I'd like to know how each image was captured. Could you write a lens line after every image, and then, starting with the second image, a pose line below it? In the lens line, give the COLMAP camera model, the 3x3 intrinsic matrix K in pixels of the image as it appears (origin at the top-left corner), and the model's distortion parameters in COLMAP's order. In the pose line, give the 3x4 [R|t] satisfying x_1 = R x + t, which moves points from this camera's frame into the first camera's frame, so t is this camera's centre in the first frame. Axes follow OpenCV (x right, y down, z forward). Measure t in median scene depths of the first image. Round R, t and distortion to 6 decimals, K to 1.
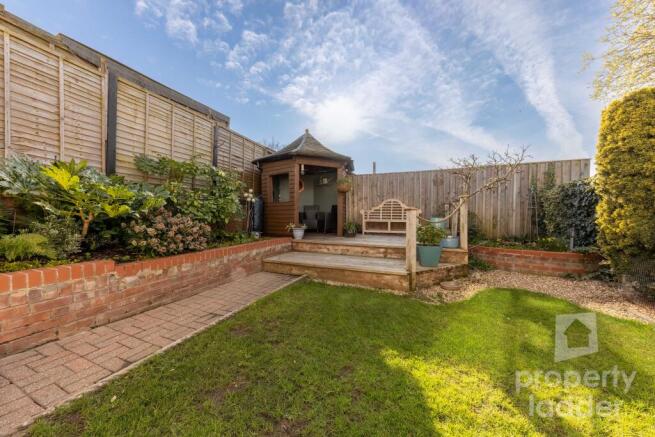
lens RADIAL K [[223.9, 0, 326.0], [0, 223.9, 214.8], [0, 0, 1]] dist [-0.003493, -0.000514]
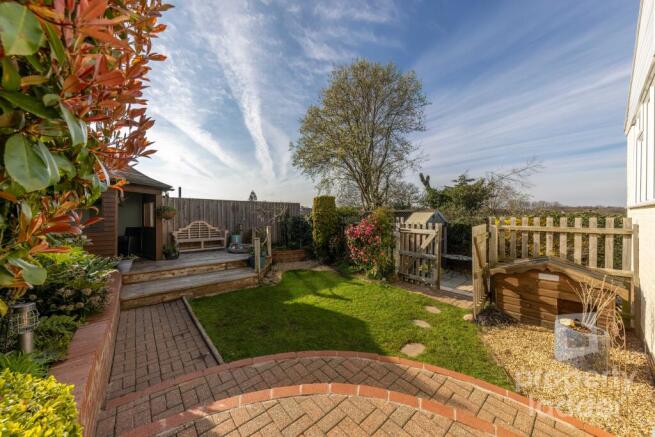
lens RADIAL K [[223.9, 0, 328.1], [0, 223.9, 216.9], [0, 0, 1]] dist [-0.003493, -0.000514]
pose [[0.457193, -0.012245, 0.889283, -0.723360], [0.001251, 0.999913, 0.013126, -0.170698], [-0.889366, -0.004889, 0.457169, -0.255805]]
